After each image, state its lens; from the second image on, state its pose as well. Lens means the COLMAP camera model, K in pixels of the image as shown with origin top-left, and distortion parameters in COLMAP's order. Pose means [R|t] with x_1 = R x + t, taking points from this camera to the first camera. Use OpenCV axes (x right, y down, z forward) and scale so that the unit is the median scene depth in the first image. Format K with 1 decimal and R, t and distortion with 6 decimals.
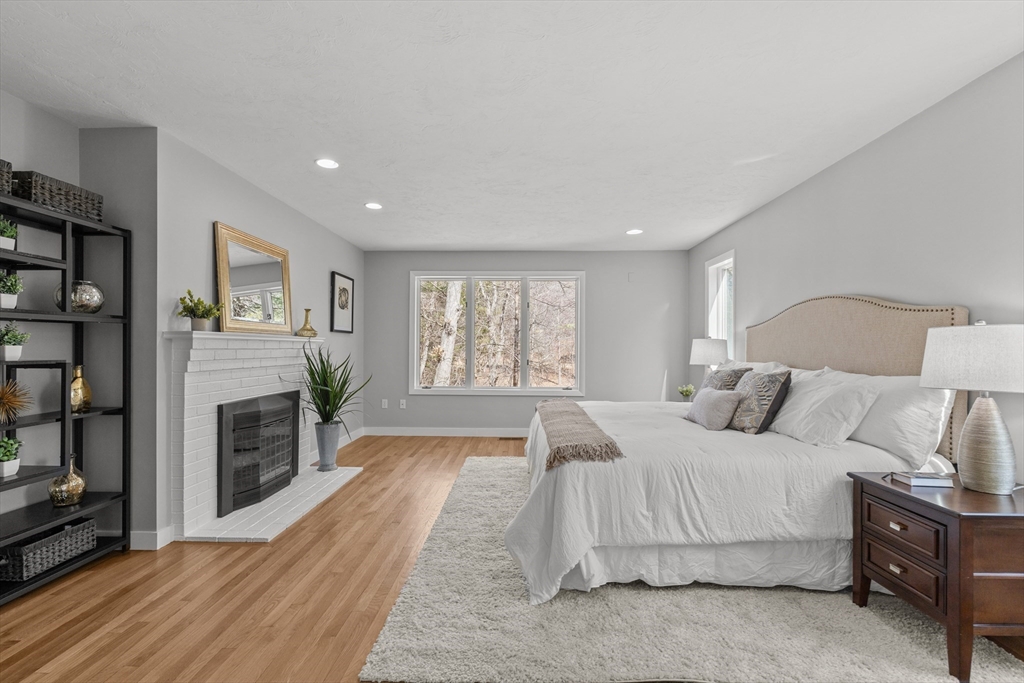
lens RADIAL K [[438.8, 0, 514.2], [0, 438.8, 344.2], [0, 0, 1]] dist [-0.004185, -0.000036]
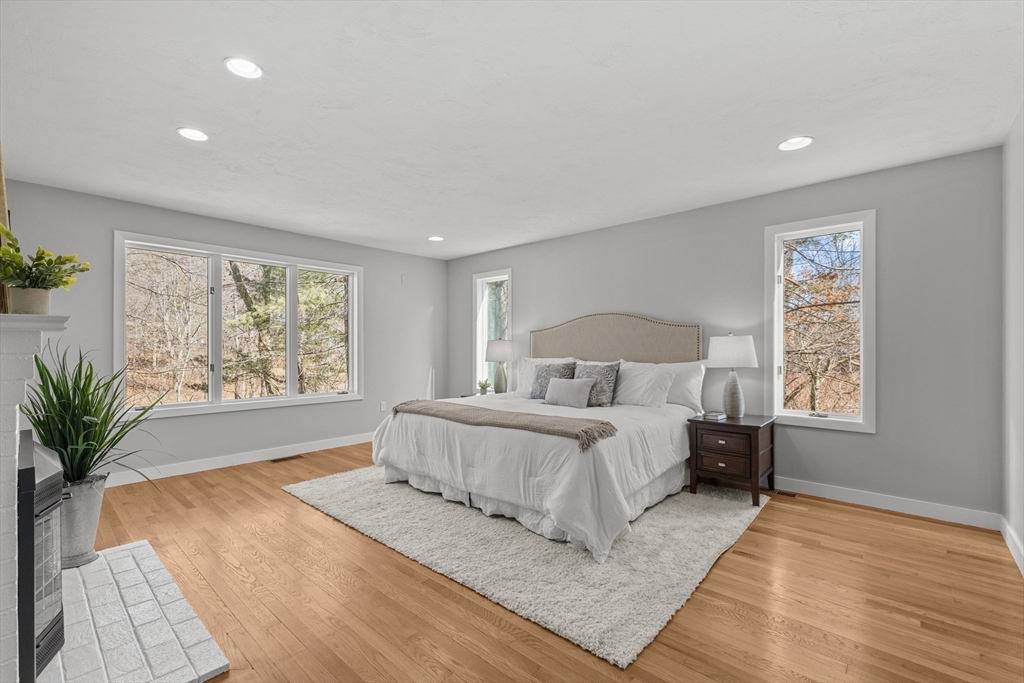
lens RADIAL K [[438.8, 0, 515.1], [0, 438.8, 345.5], [0, 0, 1]] dist [-0.004185, -0.000036]
pose [[0.651358, -0.001306, 0.758769, -0.725095], [-0.001665, 0.999994, 0.003151, -0.001743], [-0.758769, -0.003316, 0.651352, 0.286566]]
